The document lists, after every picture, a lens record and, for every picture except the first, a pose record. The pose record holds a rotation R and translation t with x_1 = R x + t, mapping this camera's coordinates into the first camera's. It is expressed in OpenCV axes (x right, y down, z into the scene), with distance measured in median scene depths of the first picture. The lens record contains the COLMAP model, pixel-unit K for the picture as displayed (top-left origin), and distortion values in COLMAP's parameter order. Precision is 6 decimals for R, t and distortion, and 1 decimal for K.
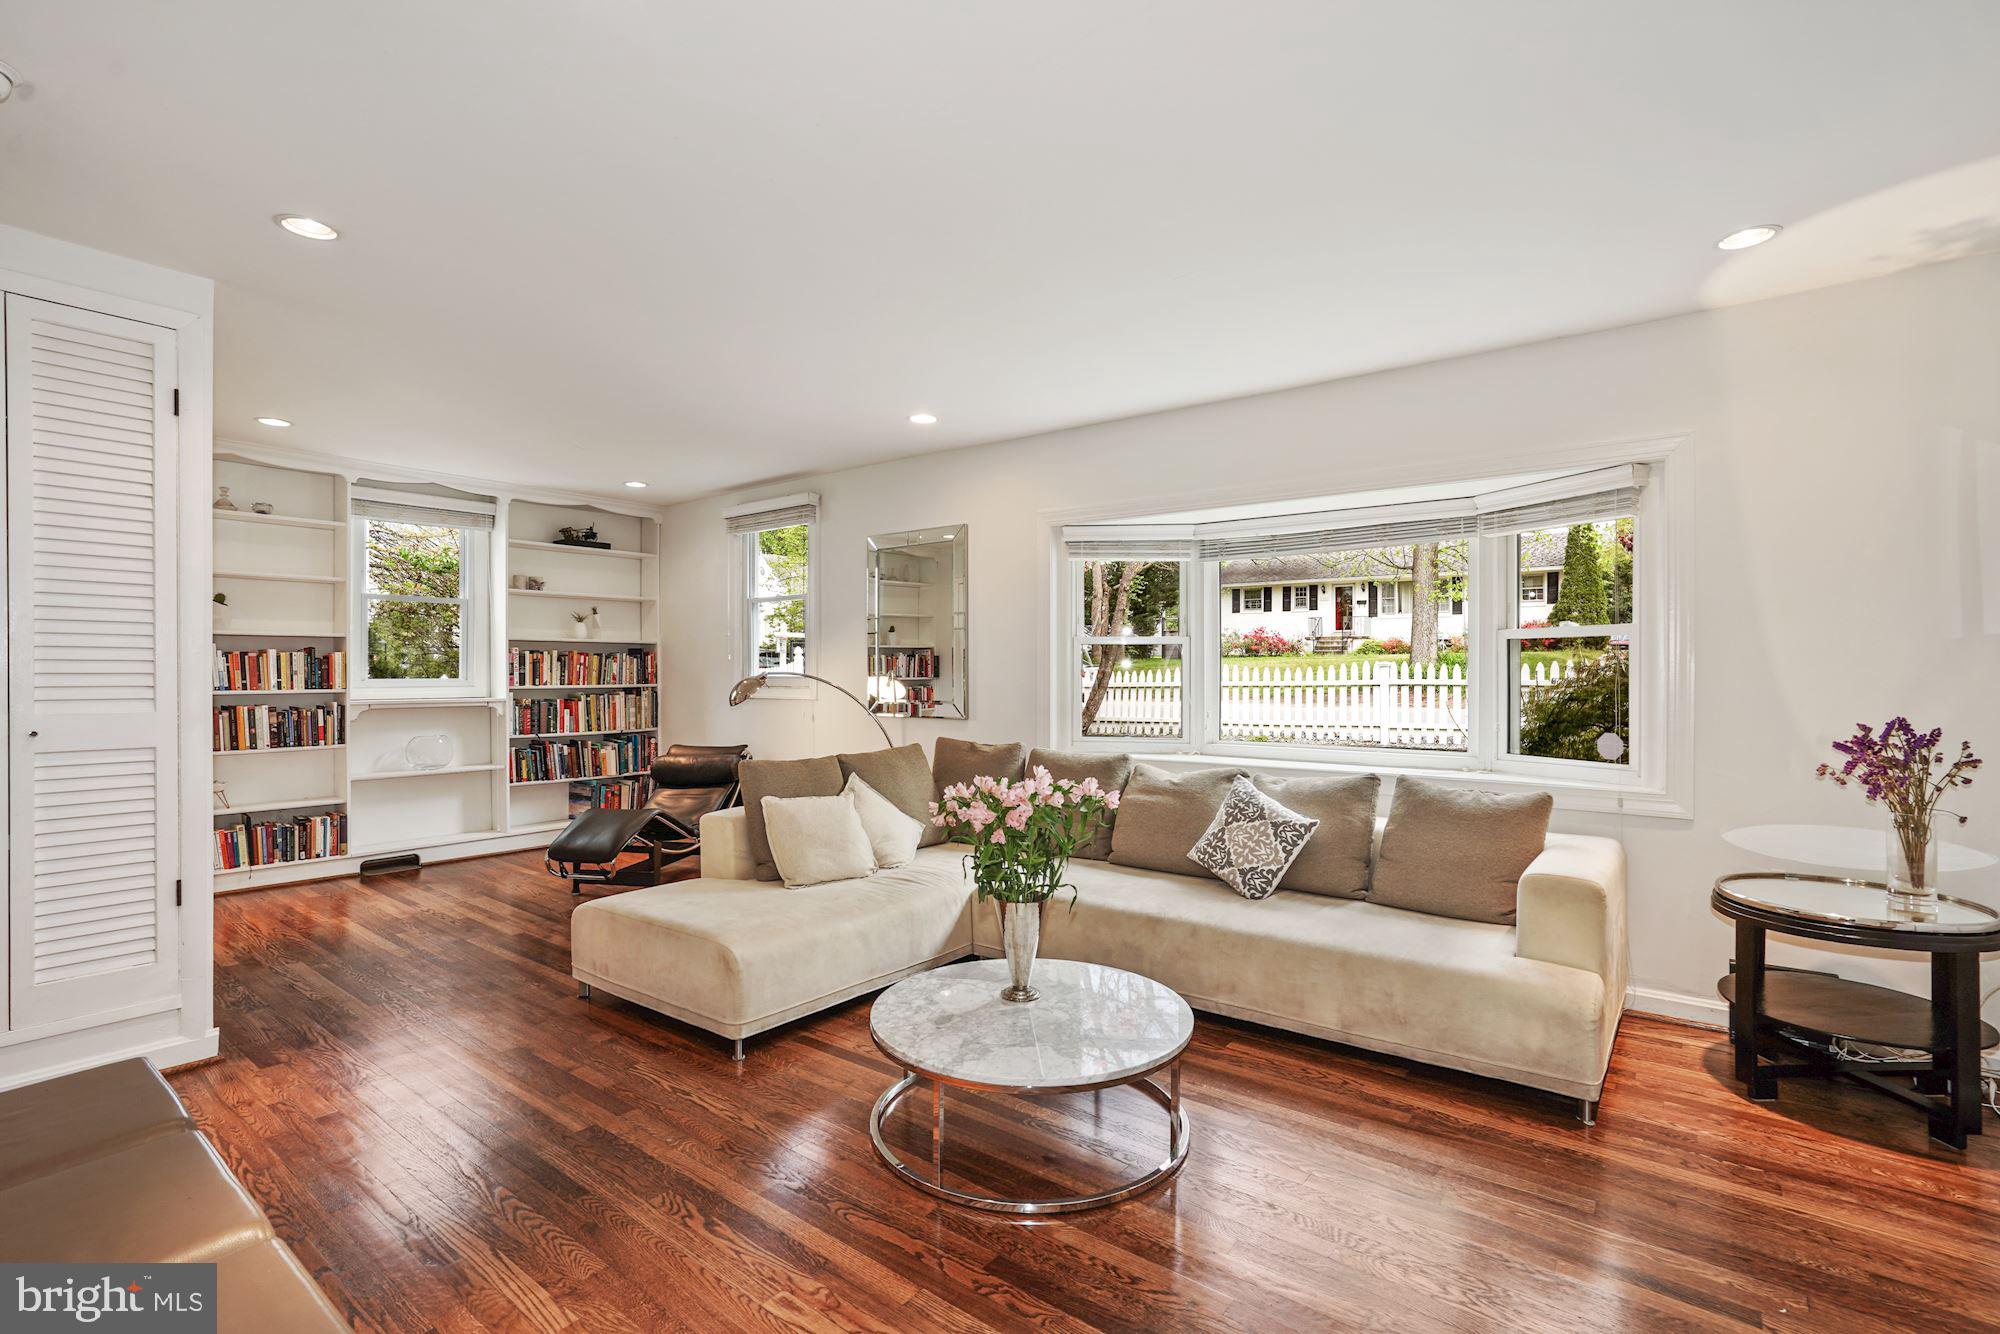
lens RADIAL K [[912.2, 0, 999.0], [0, 912.2, 668.9], [0, 0, 1]] dist [-0.016912, 0.001397]
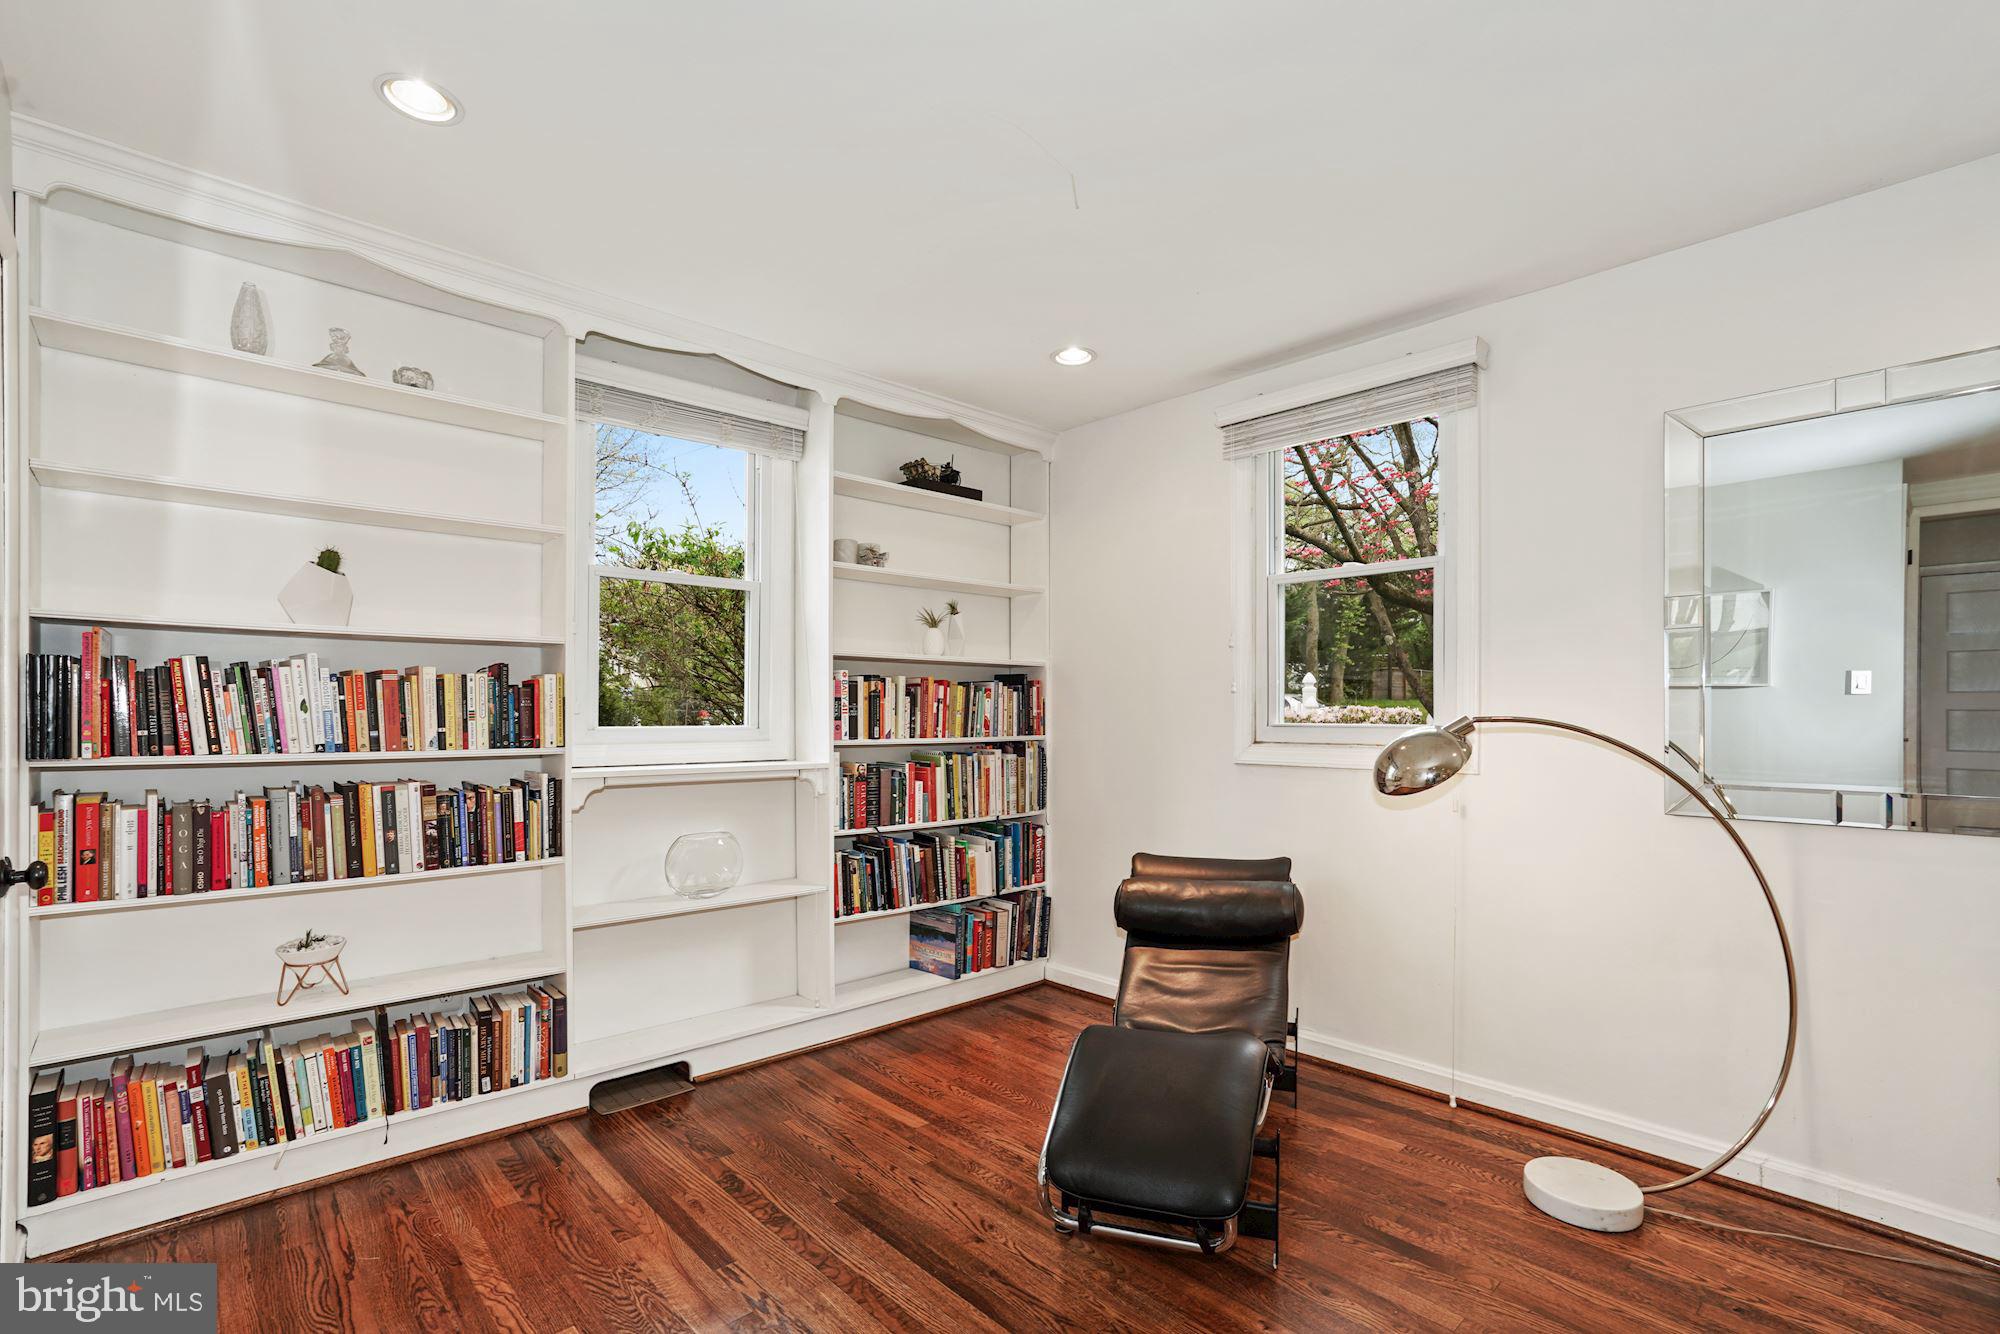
lens RADIAL K [[912.2, 0, 1012.0], [0, 912.2, 714.4], [0, 0, 1]] dist [-0.016912, 0.001397]
pose [[0.992760, 0.002628, -0.120085, -0.363507], [-0.002106, 0.999988, 0.004477, 0.000660], [0.120096, -0.004191, 0.992753, 0.463236]]
